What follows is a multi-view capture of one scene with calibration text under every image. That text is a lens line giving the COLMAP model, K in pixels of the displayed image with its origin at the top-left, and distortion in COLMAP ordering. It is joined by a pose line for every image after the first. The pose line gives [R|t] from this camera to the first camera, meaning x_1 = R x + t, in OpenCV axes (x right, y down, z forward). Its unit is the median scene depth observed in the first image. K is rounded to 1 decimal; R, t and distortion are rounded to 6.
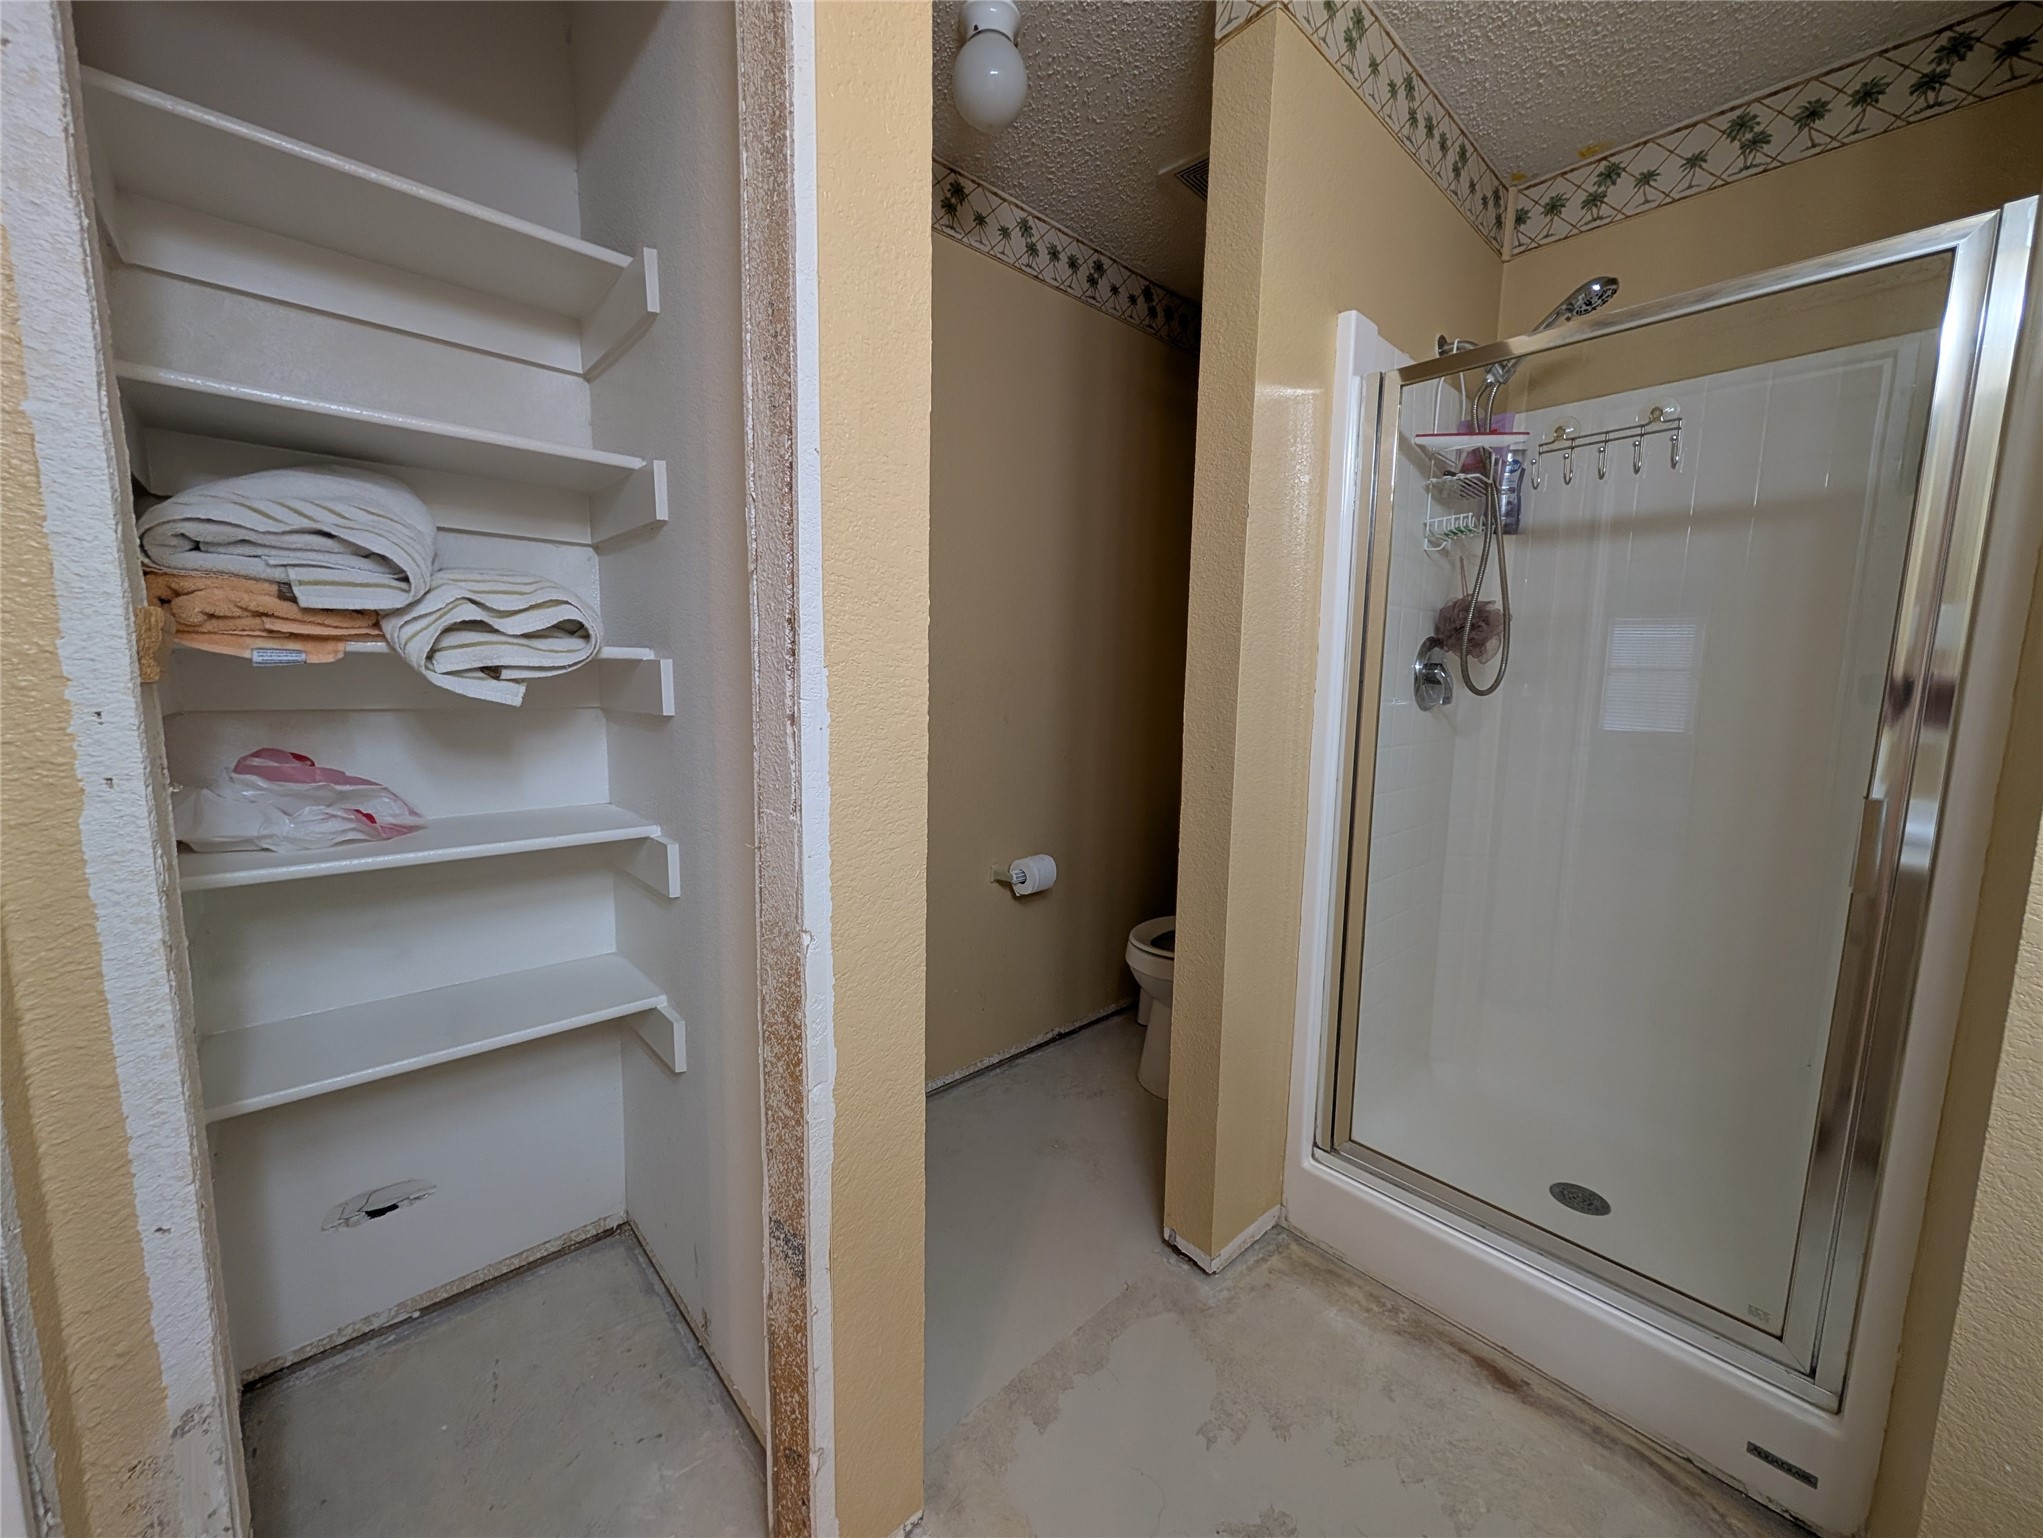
lens RADIAL K [[772.6, 0, 1025.7], [0, 772.6, 772.9], [0, 0, 1]] dist [-0.002927, 0.000083]
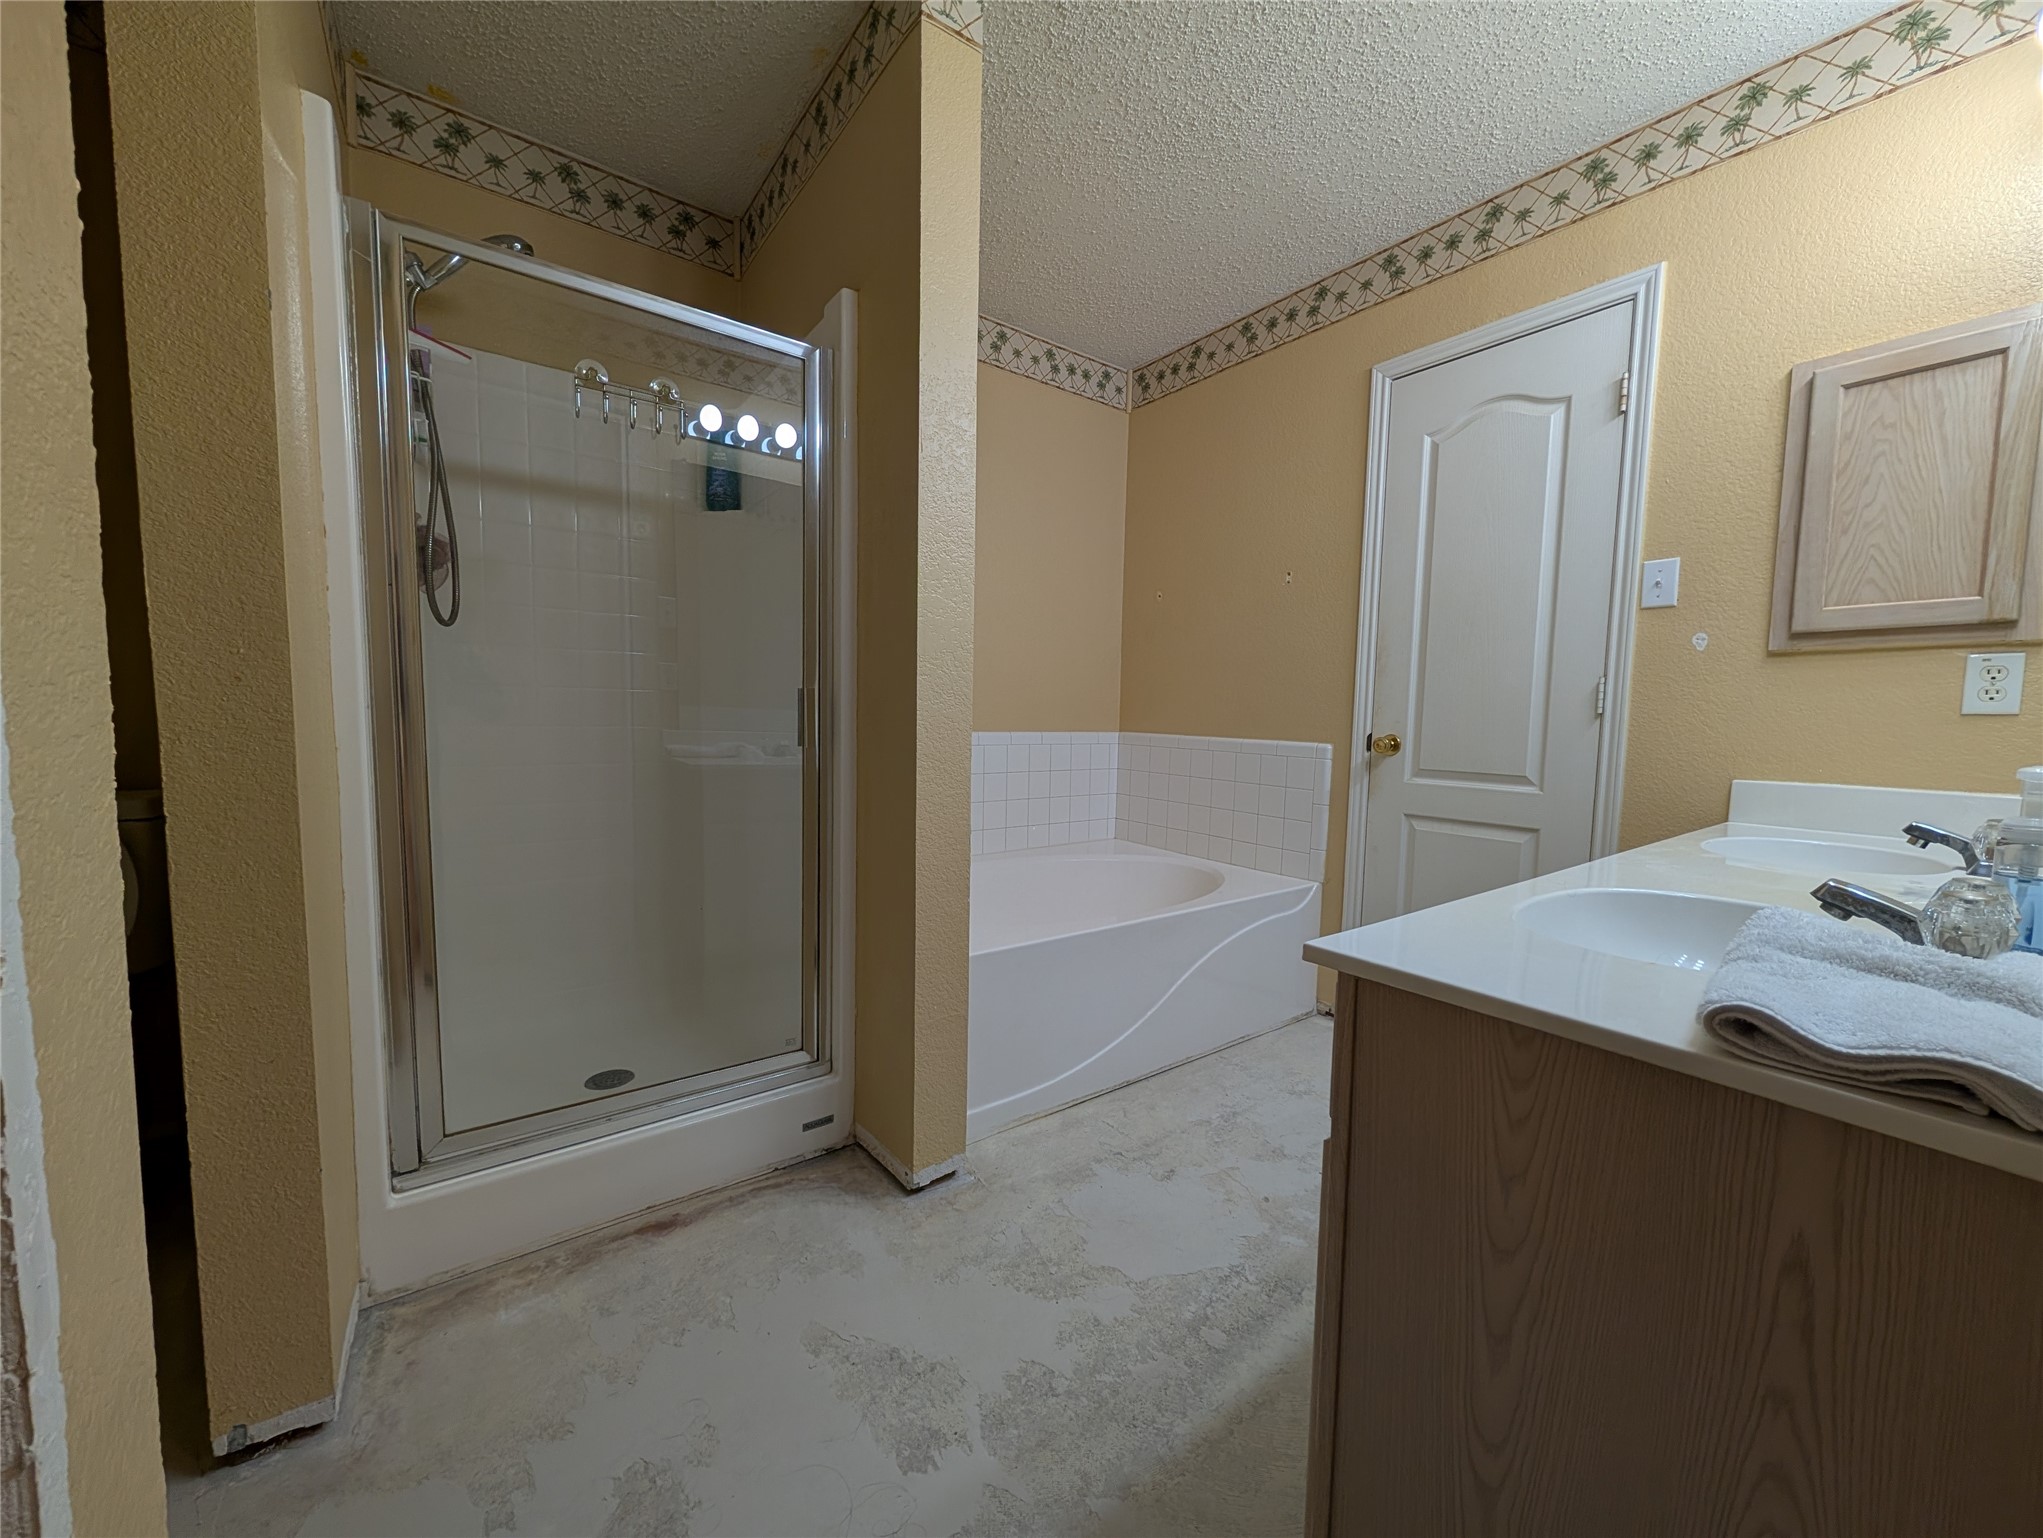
lens RADIAL K [[772.6, 0, 1023.0], [0, 772.6, 769.8], [0, 0, 1]] dist [-0.002927, 0.000083]
pose [[0.099033, -0.091213, 0.990895, -0.333510], [0.102612, 0.991418, 0.081006, 0.083026], [-0.989779, 0.093656, 0.107542, 0.266835]]
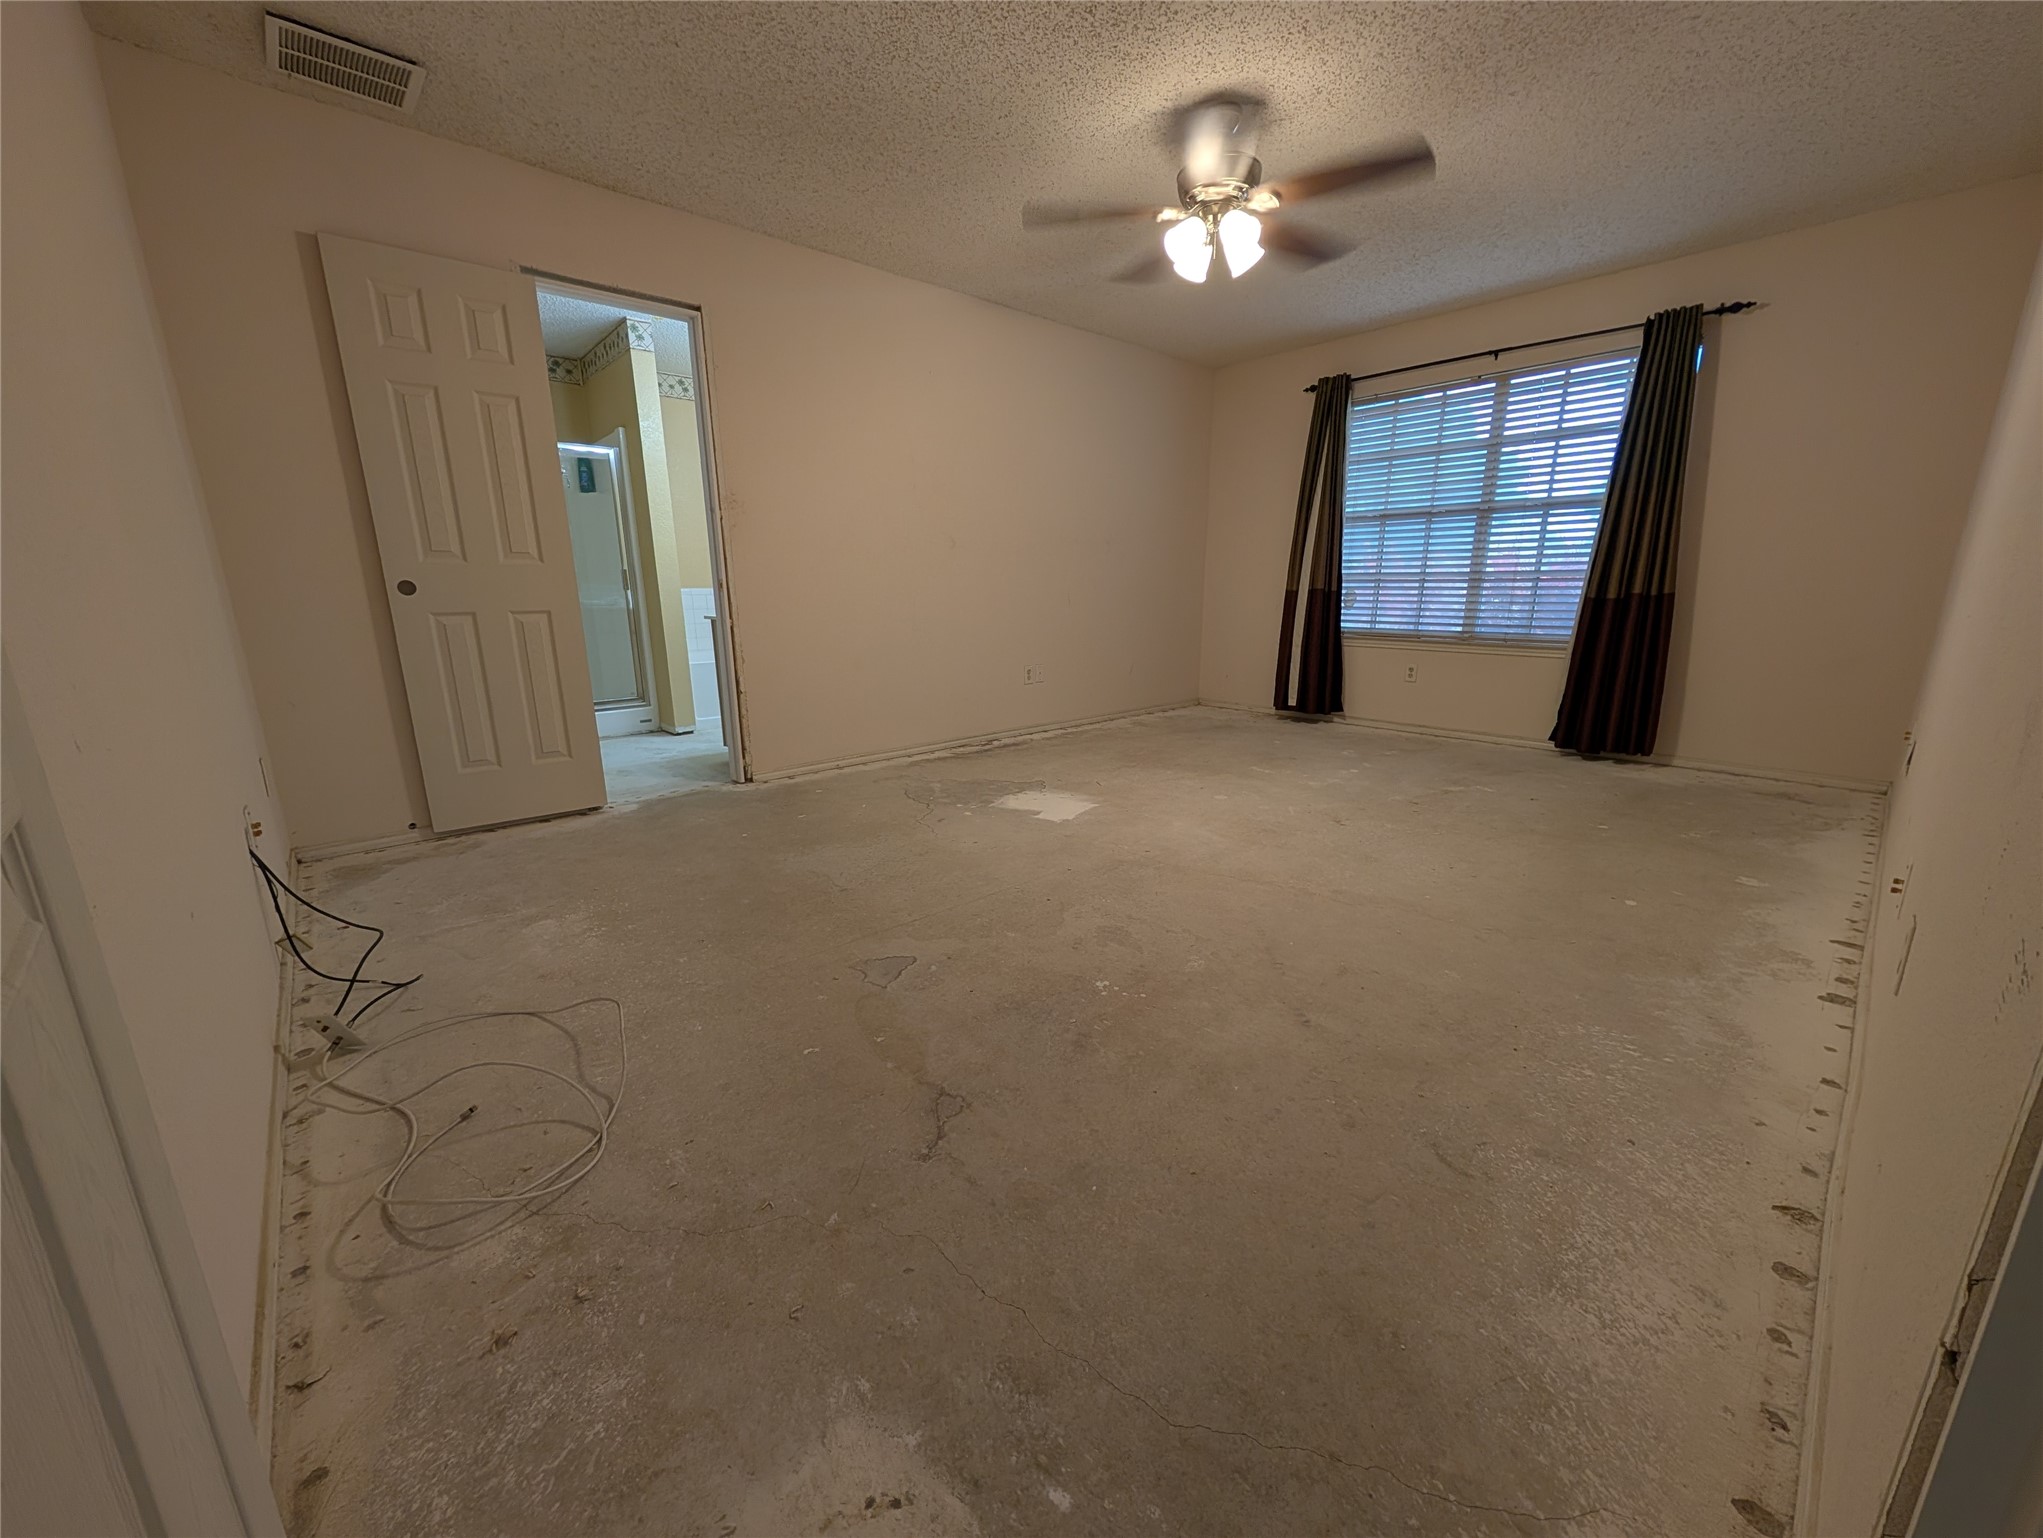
lens RADIAL K [[772.6, 0, 1021.8], [0, 772.6, 766.4], [0, 0, 1]] dist [-0.002927, 0.000083]
pose [[0.011701, -0.252539, 0.967516, -2.489607], [0.127648, 0.960043, 0.249044, 0.222621], [-0.991751, 0.120587, 0.043470, -0.967521]]
